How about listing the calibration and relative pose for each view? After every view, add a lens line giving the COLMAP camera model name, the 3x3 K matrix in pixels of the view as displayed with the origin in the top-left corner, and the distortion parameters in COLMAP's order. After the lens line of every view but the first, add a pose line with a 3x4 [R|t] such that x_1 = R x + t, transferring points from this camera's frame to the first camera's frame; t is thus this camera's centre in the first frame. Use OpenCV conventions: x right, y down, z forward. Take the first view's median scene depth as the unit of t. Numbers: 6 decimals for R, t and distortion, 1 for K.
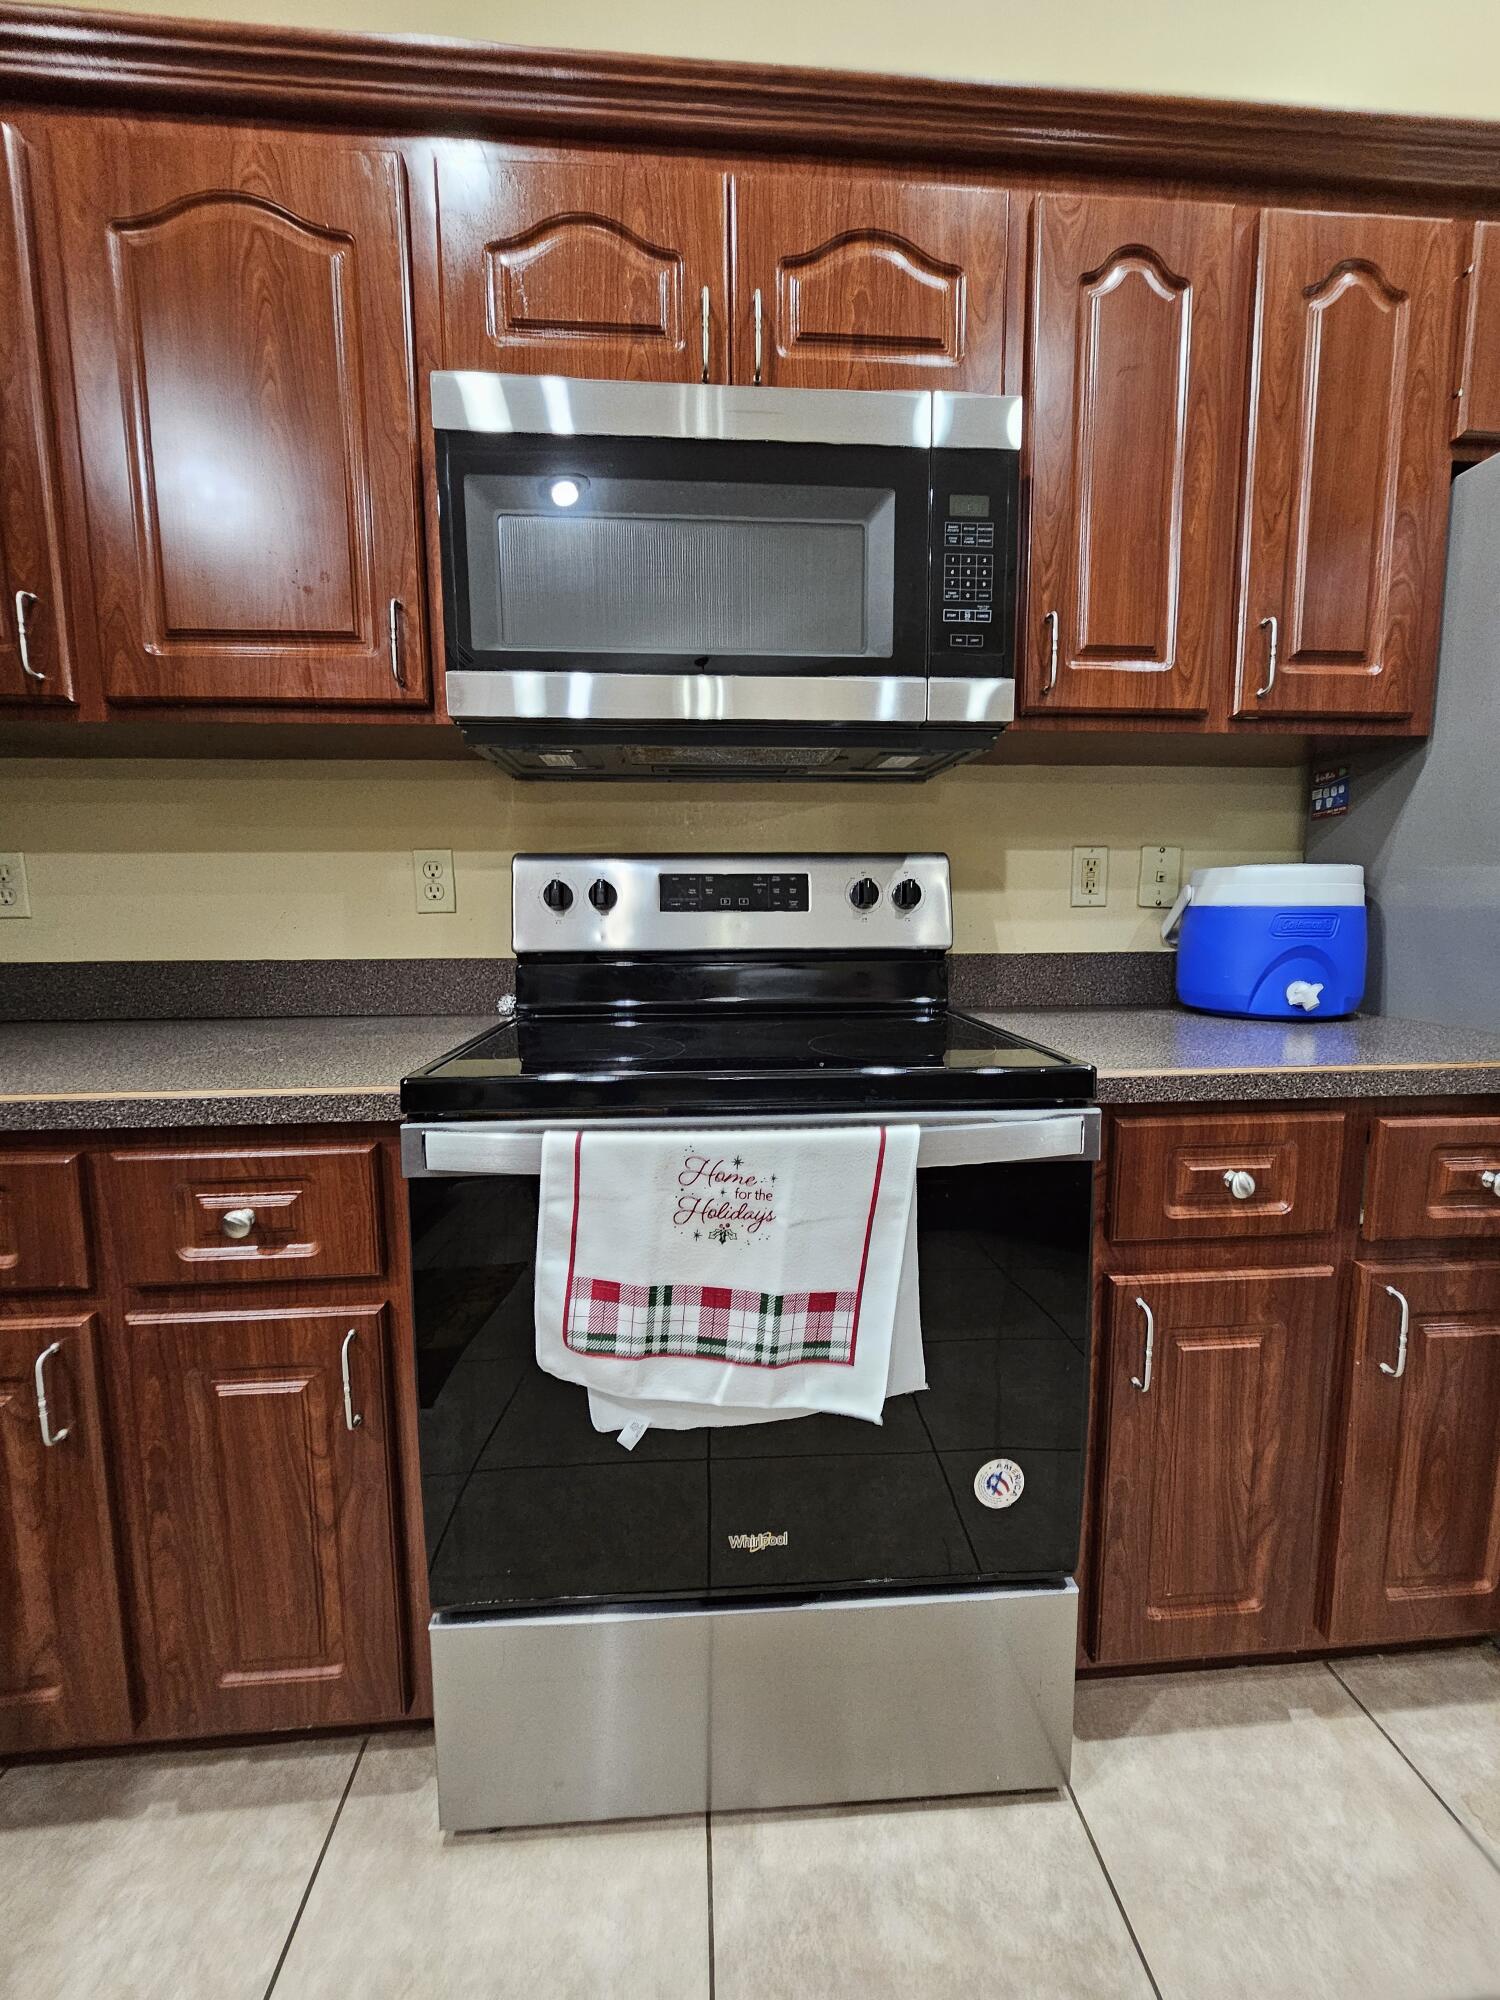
lens RADIAL K [[869.3, 0, 750.0], [0, 869.3, 1000.0], [0, 0, 1]] dist [0.070299, -0.037490]
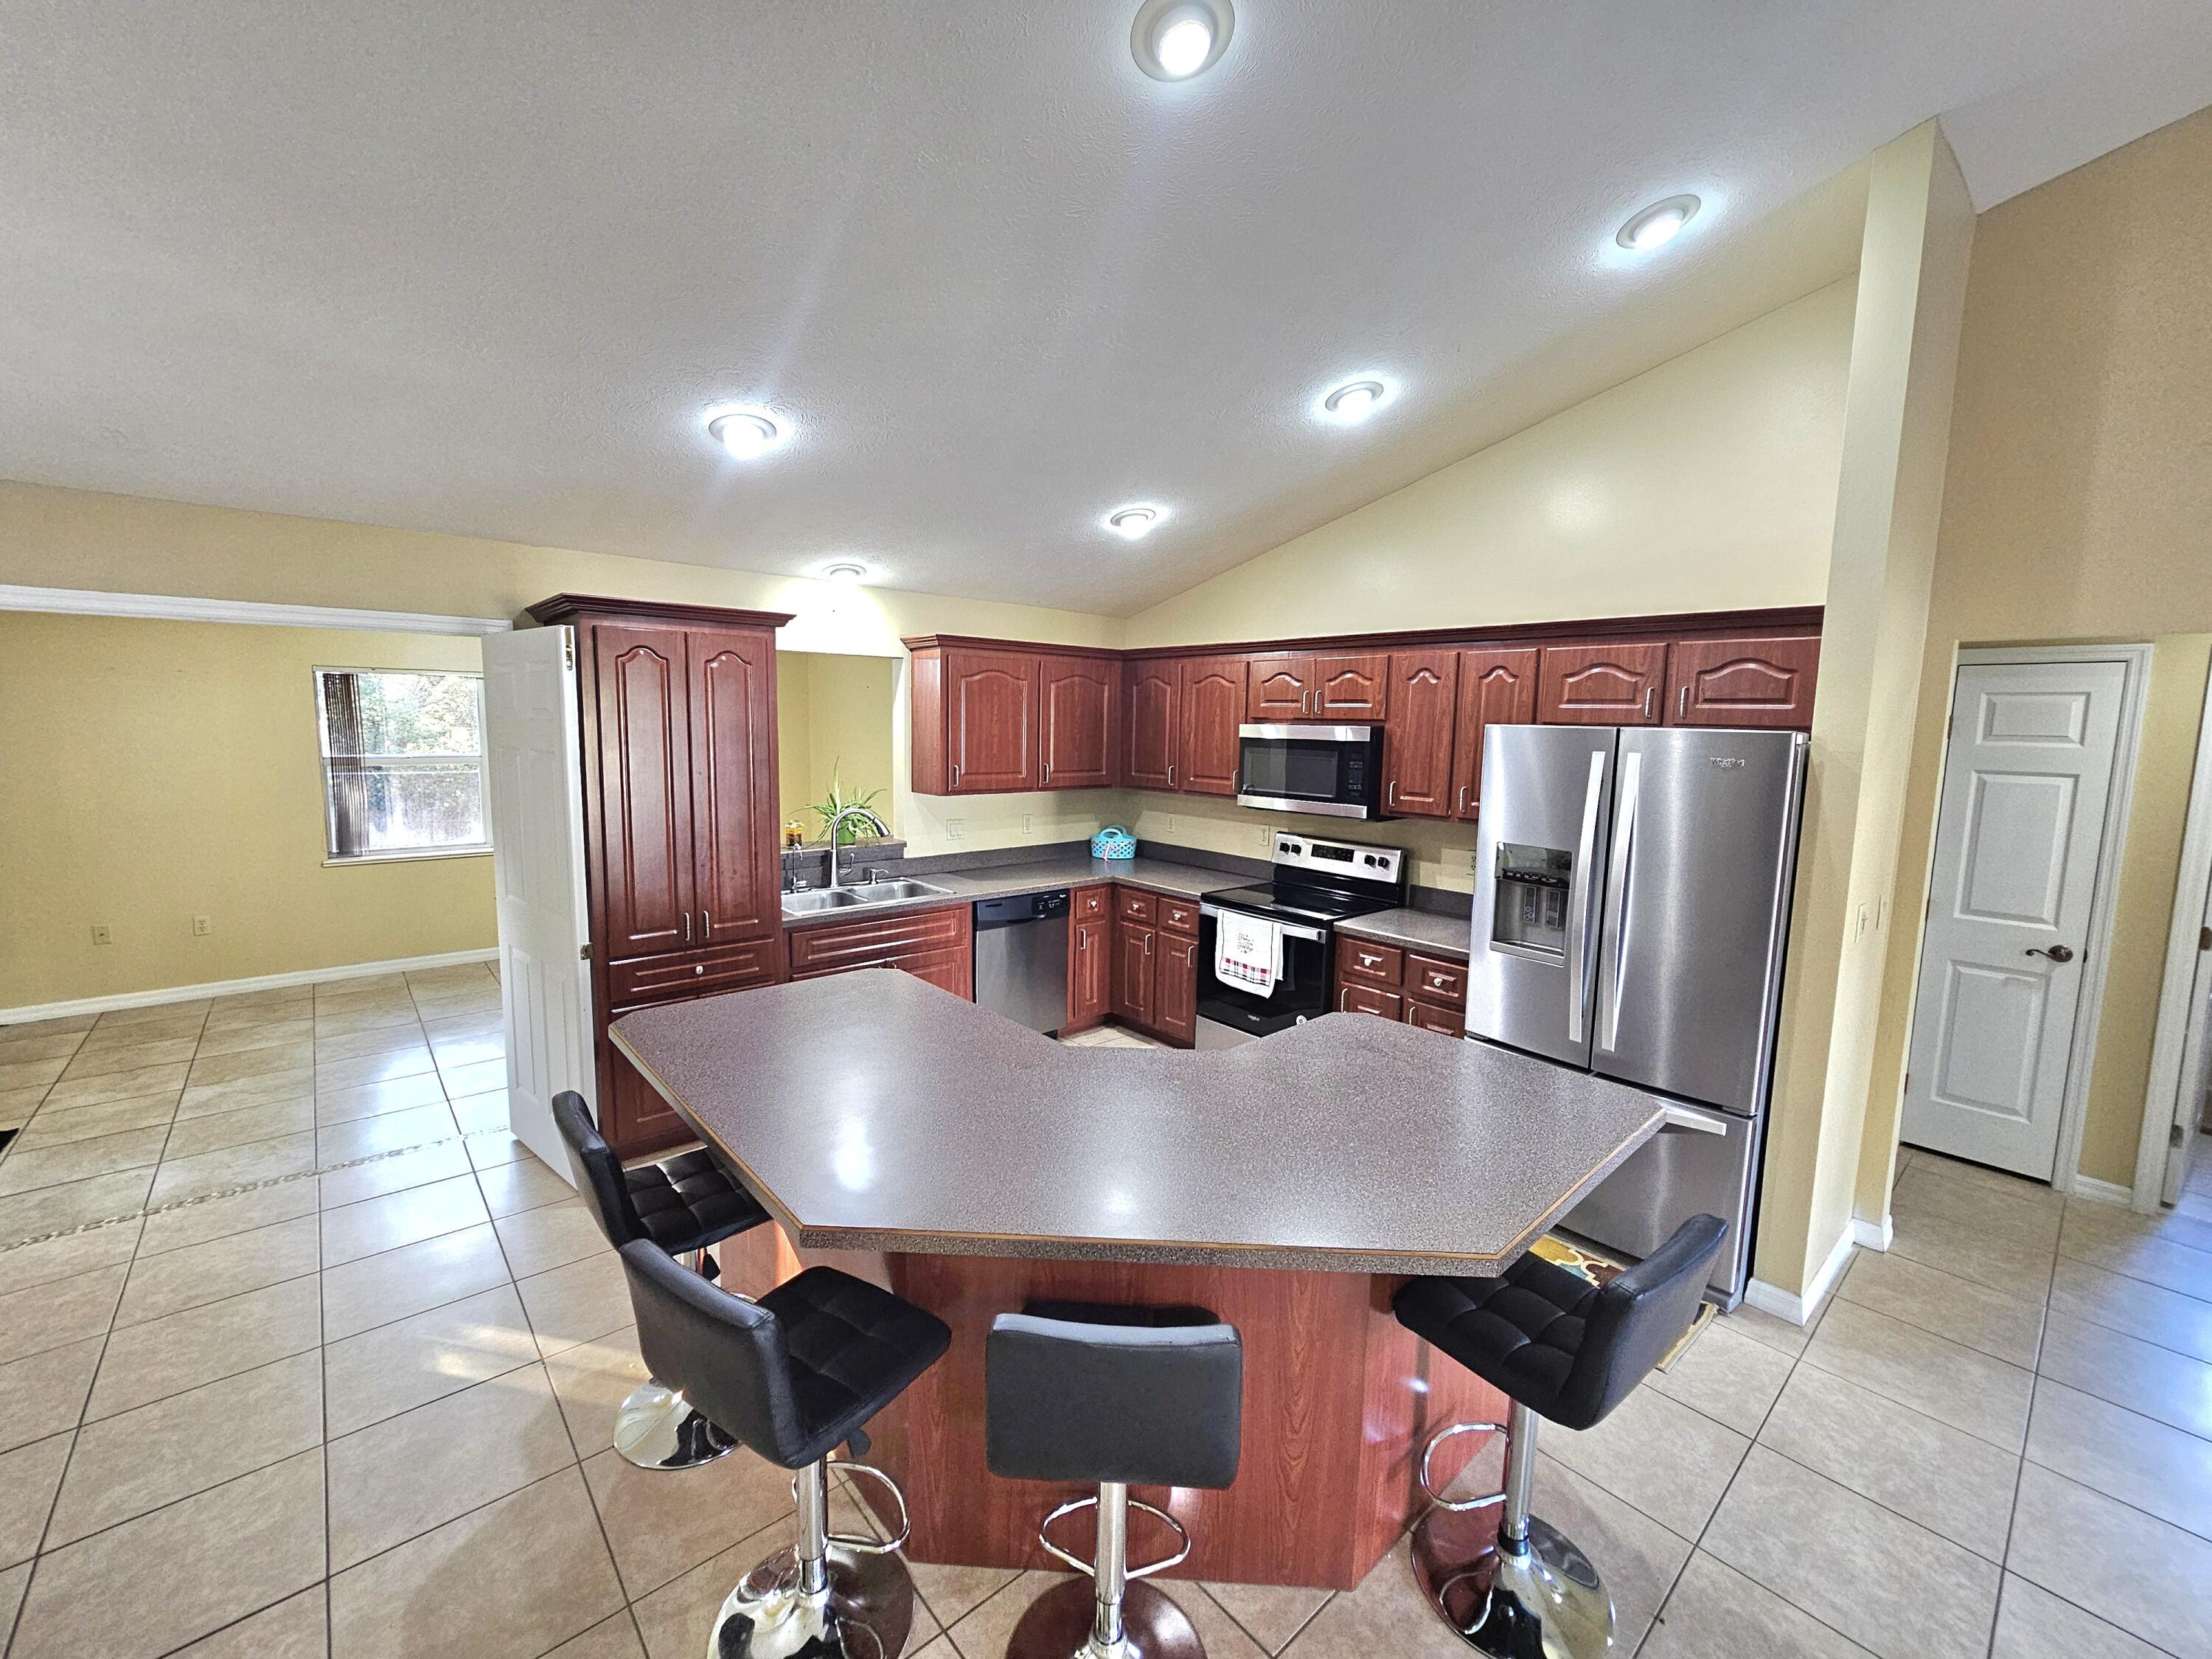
lens RADIAL K [[910.2, 0, 1106.0], [0, 910.2, 829.5], [0, 0, 1]] dist [0.000486, 0.000020]
pose [[0.585253, 0.110604, -0.803272, 2.258134], [-0.118217, 0.991707, 0.050419, -0.302779], [0.802187, 0.065453, 0.593475, -1.631195]]
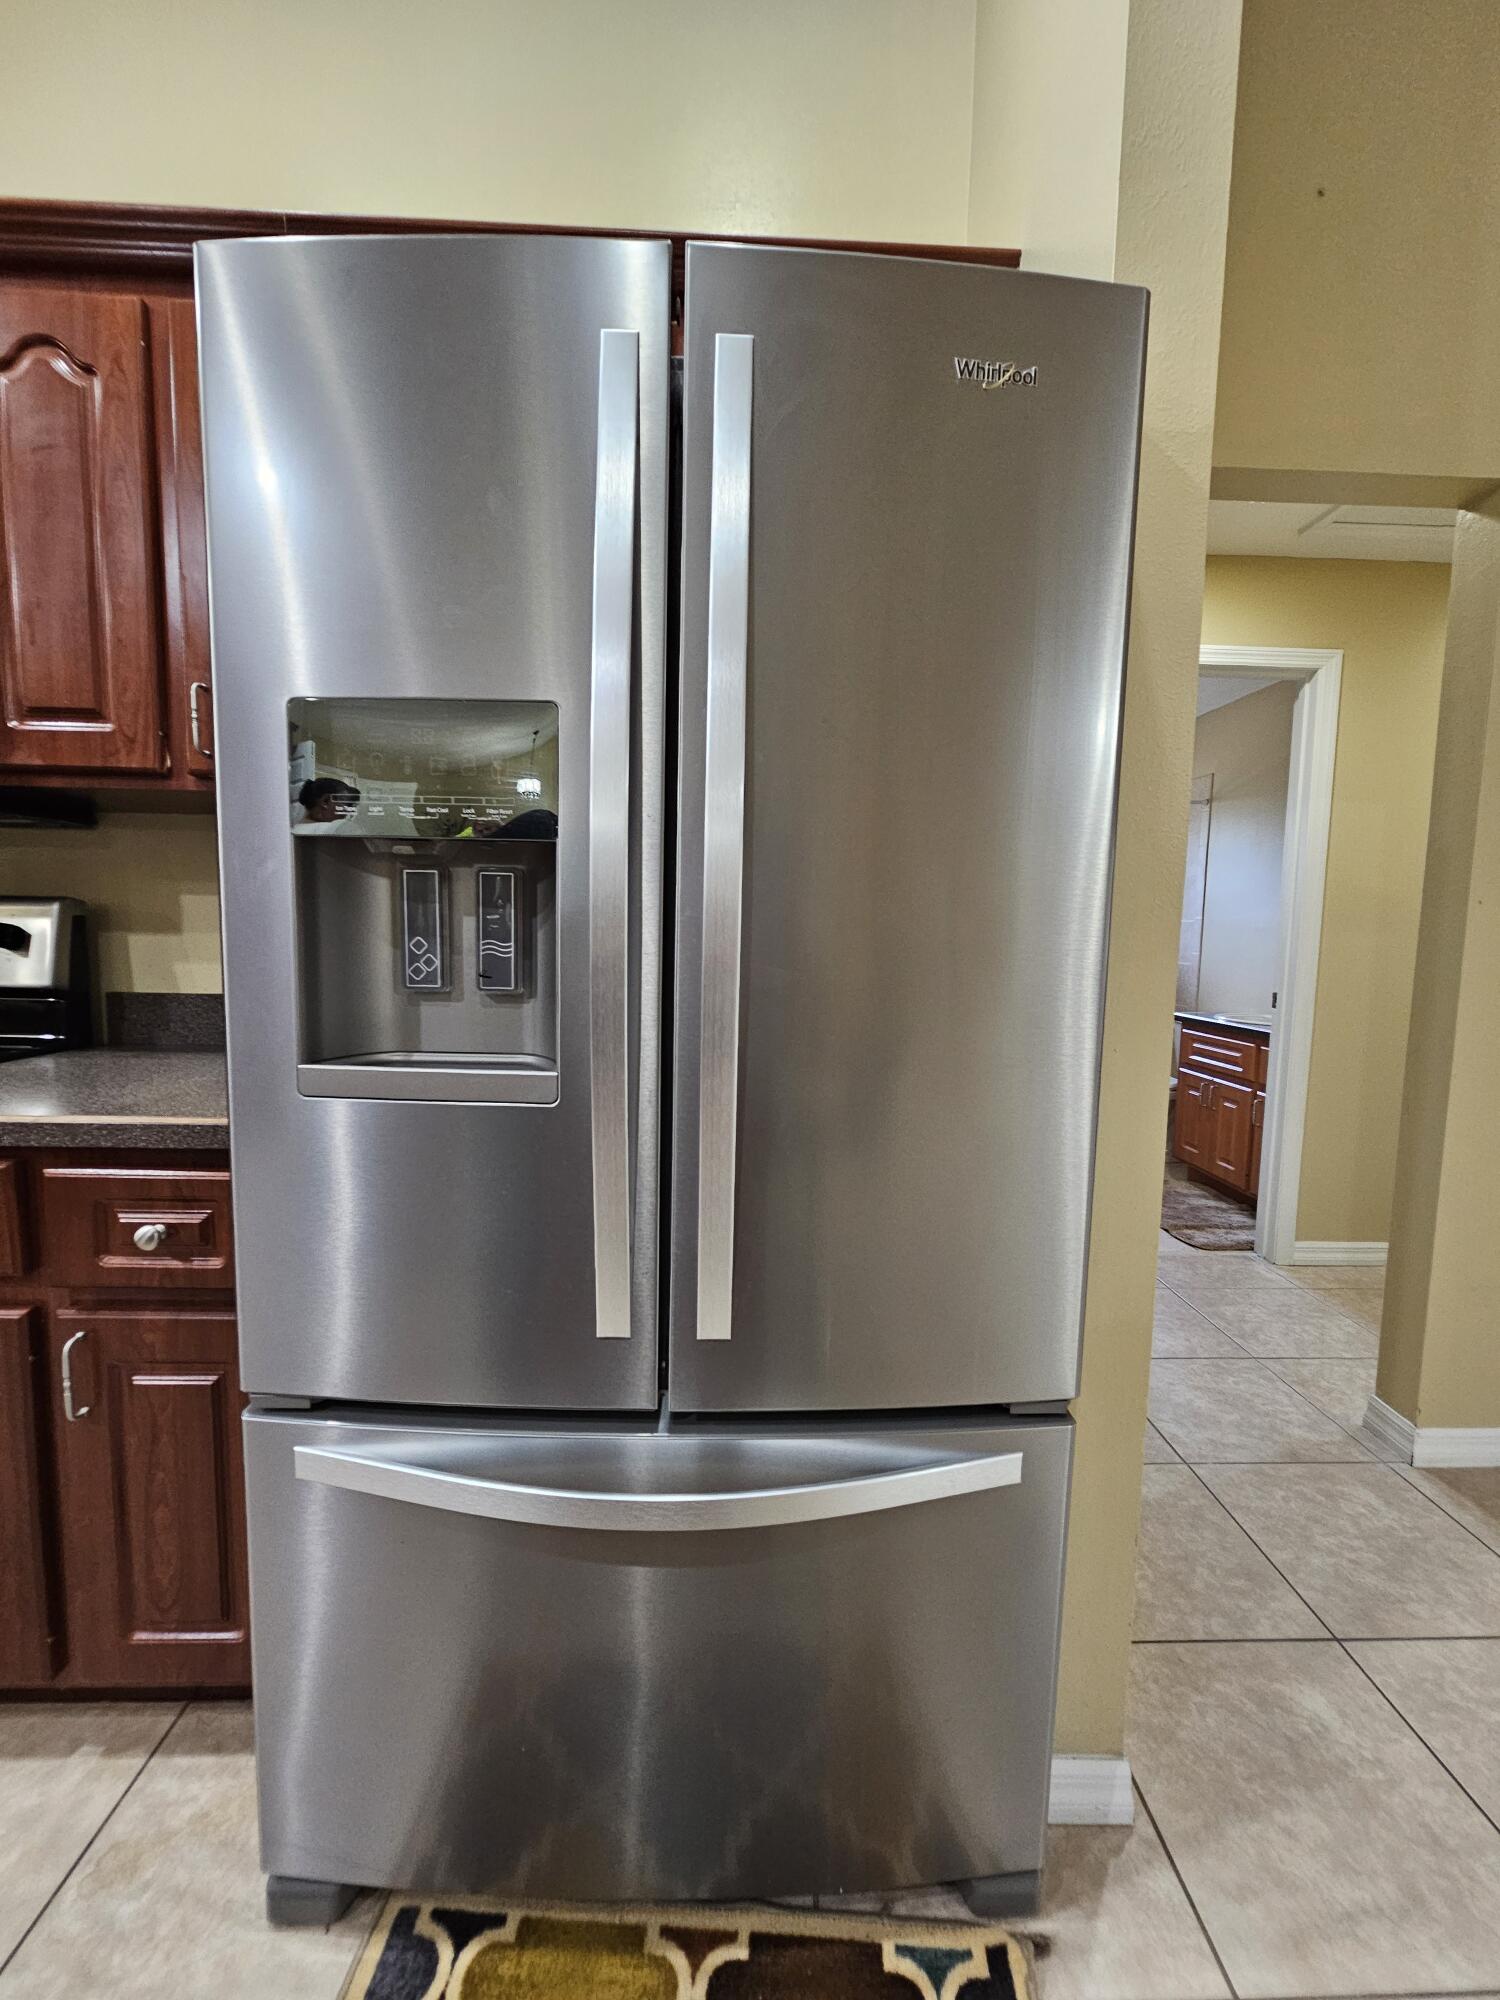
lens RADIAL K [[791.6, 0, 778.3], [0, 791.6, 1045.1], [0, 0, 1]] dist [0.001209, -0.000135]
pose [[0.998054, 0.035536, -0.051243, 1.309635], [-0.036549, 0.999152, -0.018956, -0.013440], [0.050526, 0.020792, 0.998506, 0.117692]]
